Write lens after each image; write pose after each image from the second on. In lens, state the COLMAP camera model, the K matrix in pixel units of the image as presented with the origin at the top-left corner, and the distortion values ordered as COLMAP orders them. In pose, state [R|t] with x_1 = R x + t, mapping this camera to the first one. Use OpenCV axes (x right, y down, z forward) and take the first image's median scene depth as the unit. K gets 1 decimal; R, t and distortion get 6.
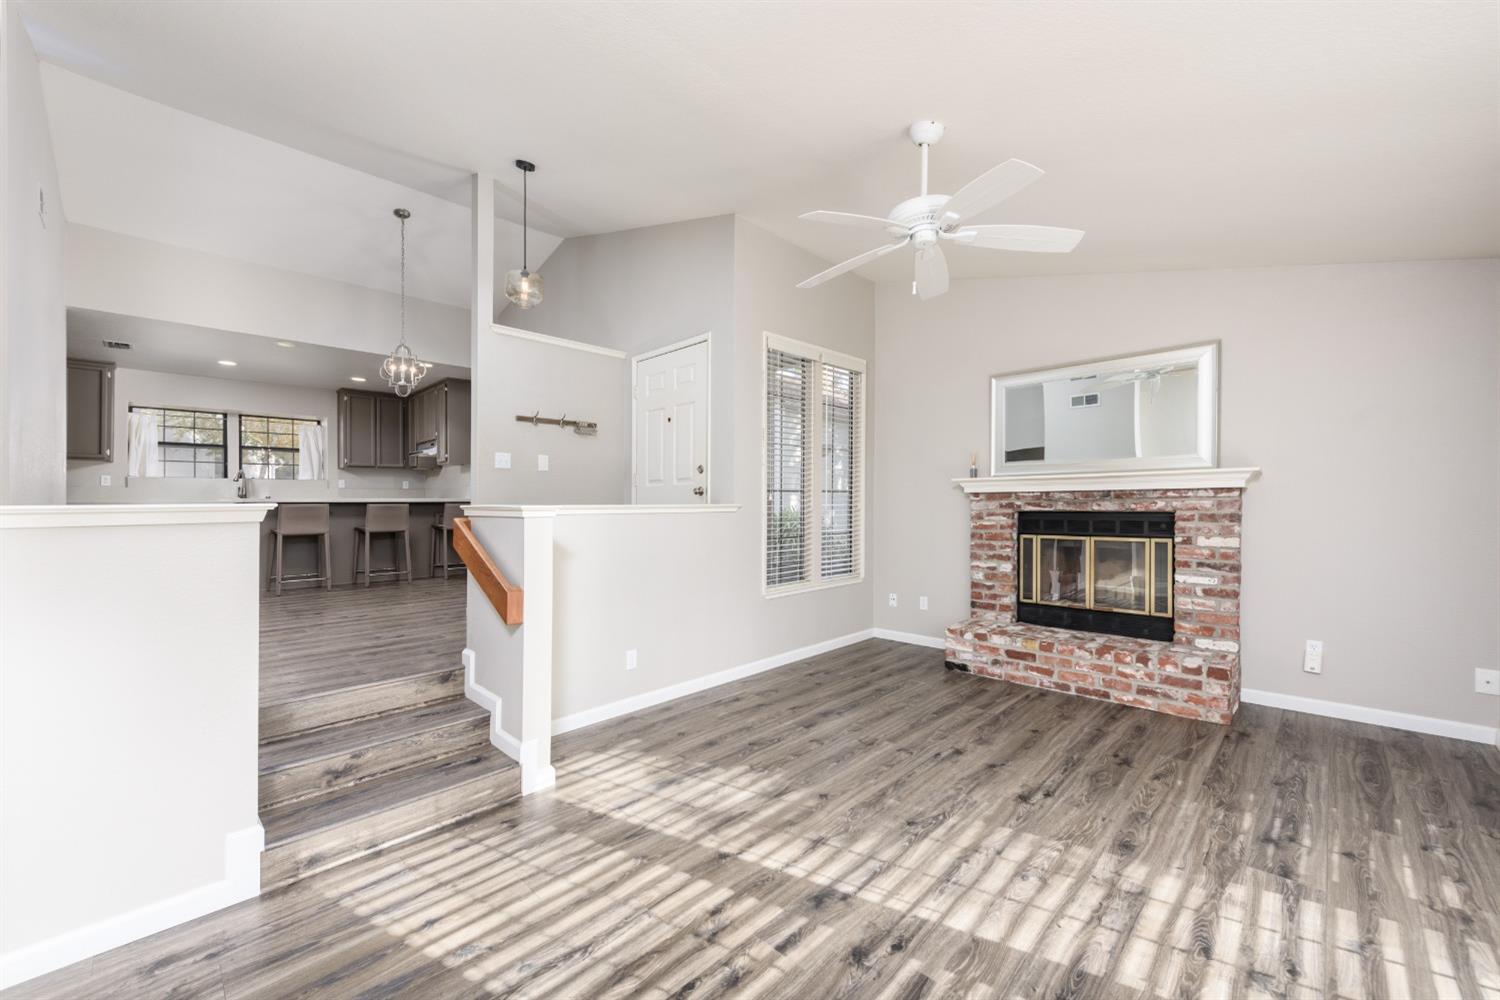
lens RADIAL K [[586.4, 0, 745.4], [0, 586.4, 507.1], [0, 0, 1]] dist [0.012303, -0.002019]
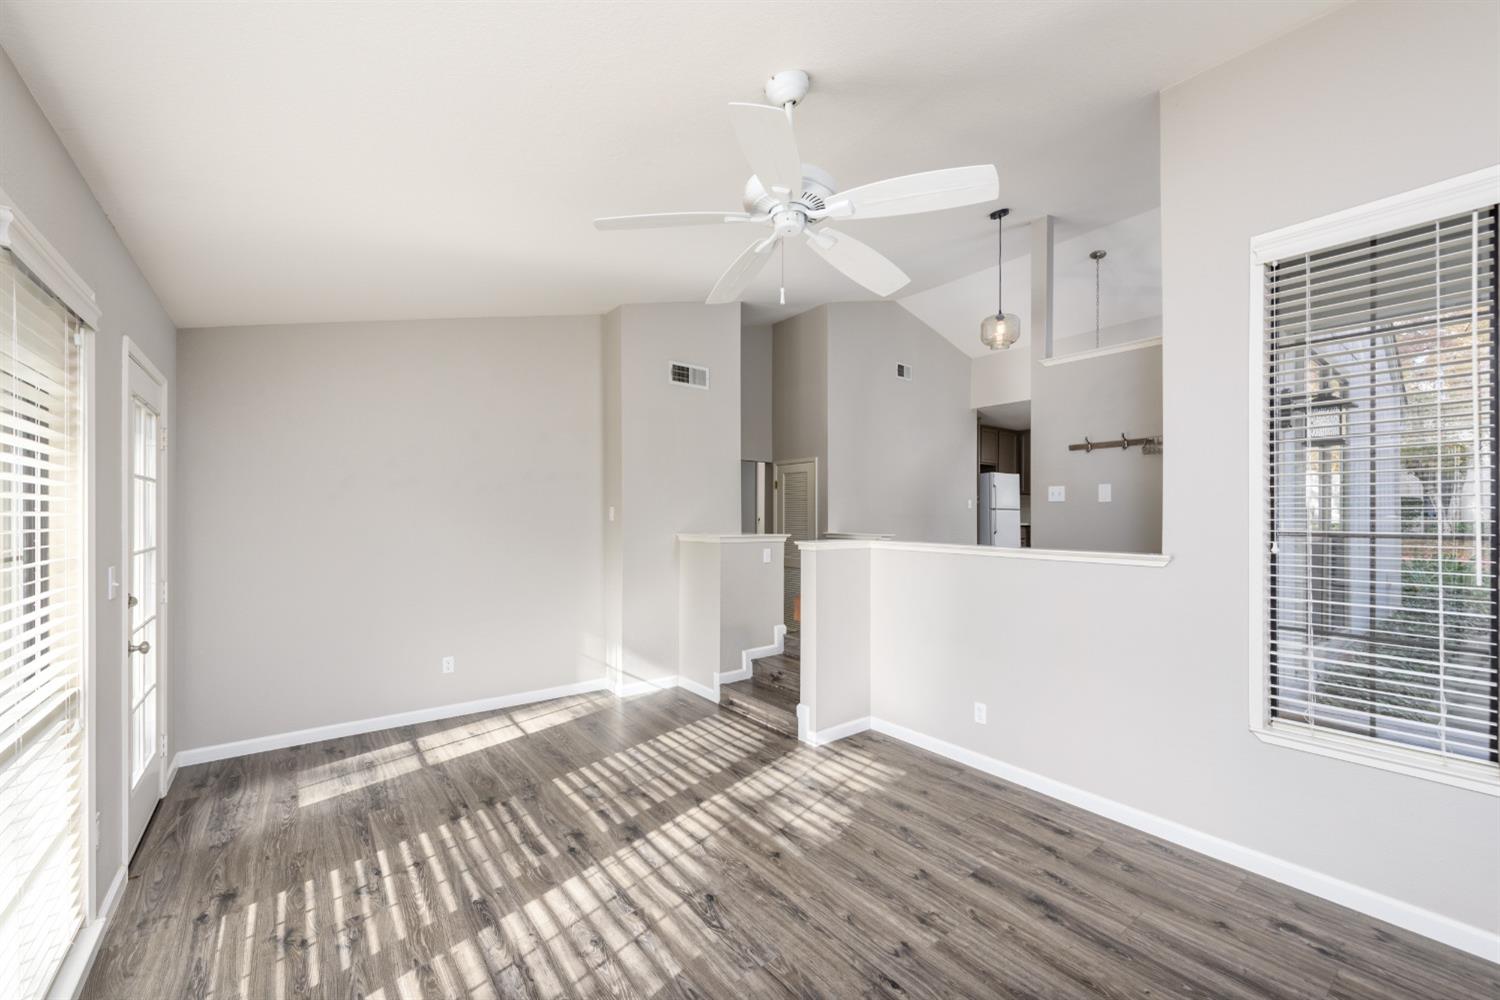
lens RADIAL K [[586.4, 0, 741.3], [0, 586.4, 508.1], [0, 0, 1]] dist [0.012303, -0.002019]
pose [[-0.133773, -0.003960, -0.991004, 0.901074], [-0.011532, 0.999931, -0.002438, -0.066195], [0.990945, 0.011102, -0.133810, 0.865315]]
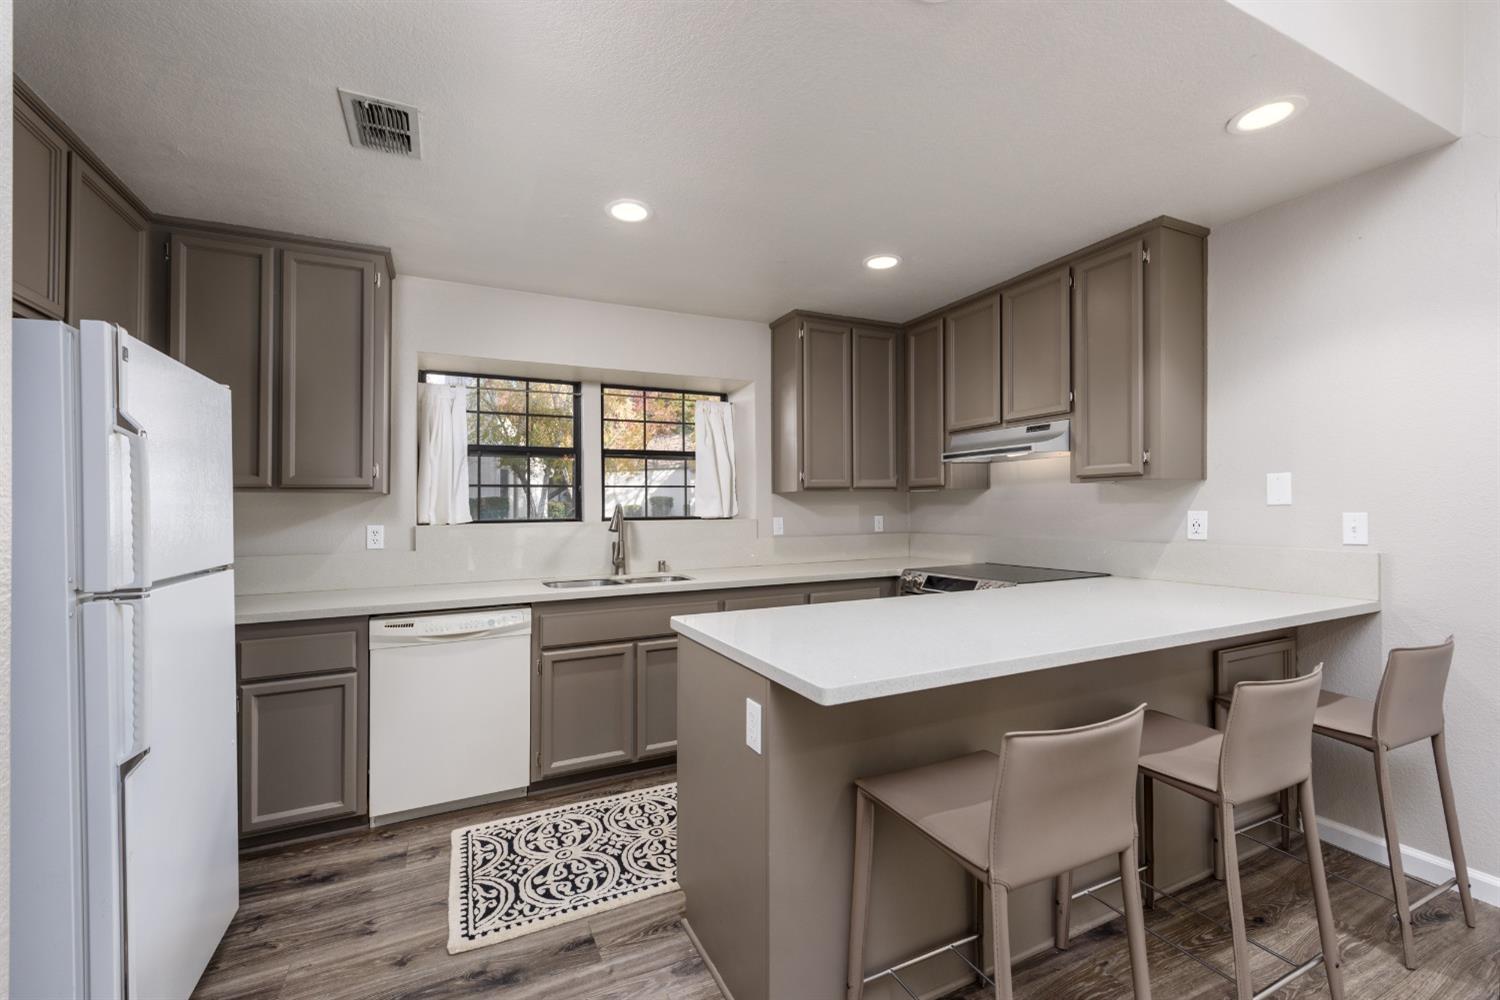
lens RADIAL K [[622.4, 0, 737.3], [0, 622.4, 507.6], [0, 0, 1]] dist [-0.002389, -0.001414]
pose [[0.937792, -0.004459, -0.347169, -1.486377], [0.001256, 0.999955, -0.009450, -0.134262], [0.347196, 0.008426, 0.937755, 1.466452]]
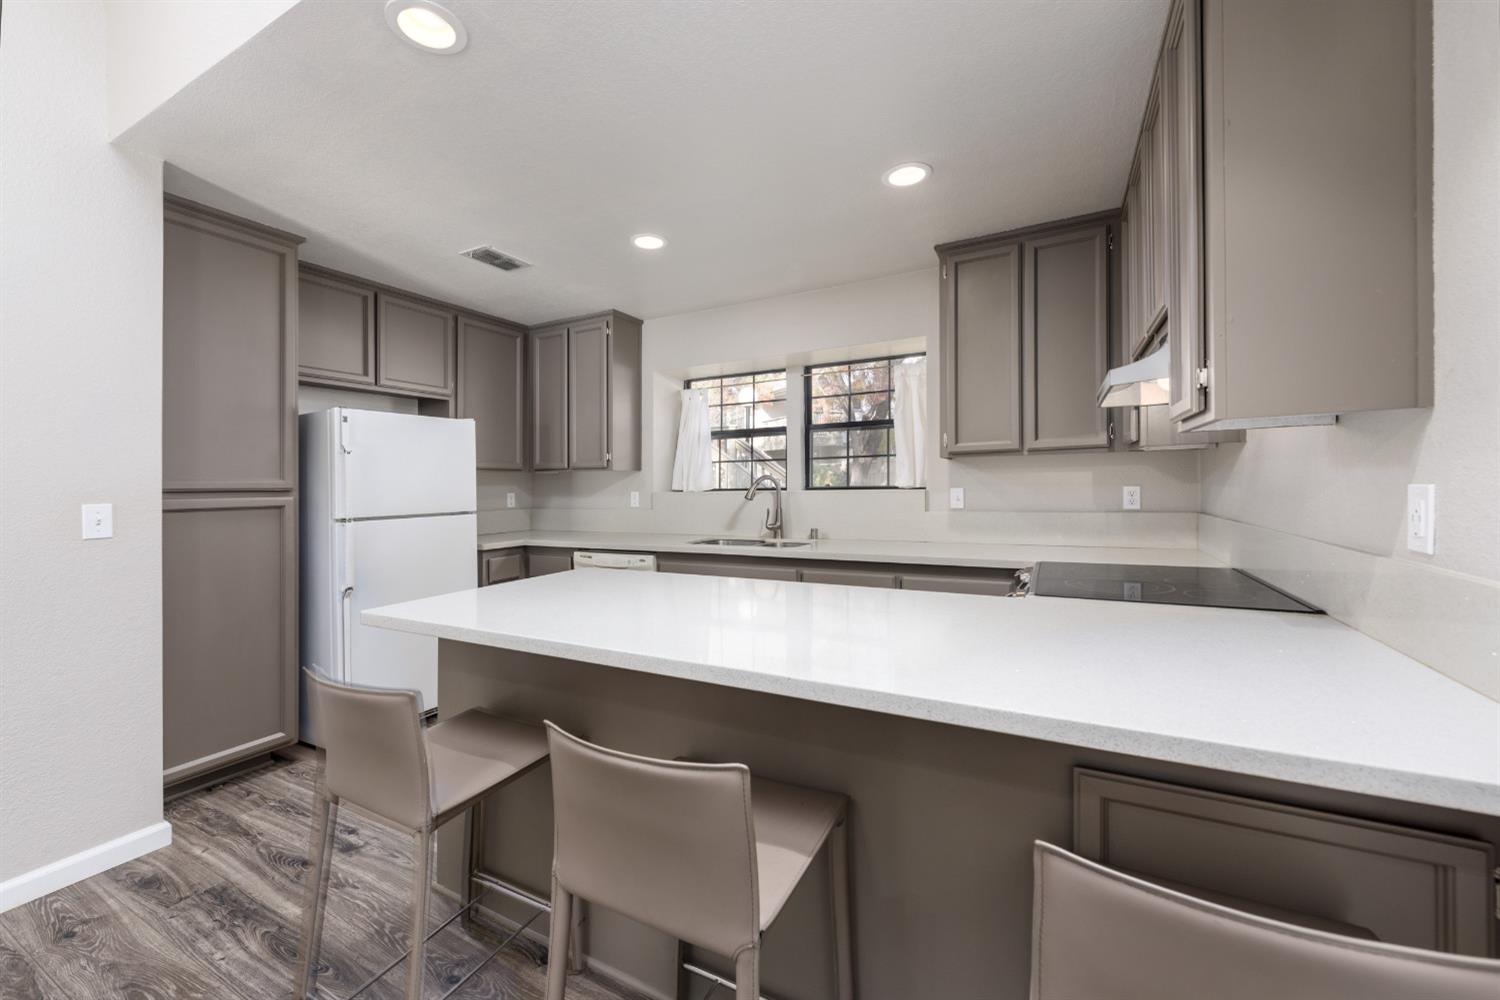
lens RADIAL K [[586.4, 0, 741.6], [0, 586.4, 479.1], [0, 0, 1]] dist [0.012303, -0.002019]
pose [[0.274278, -0.002953, -0.961646, -0.950103], [0.005465, 0.999984, -0.001512, -0.142387], [0.961635, -0.004841, 0.274290, 2.049677]]
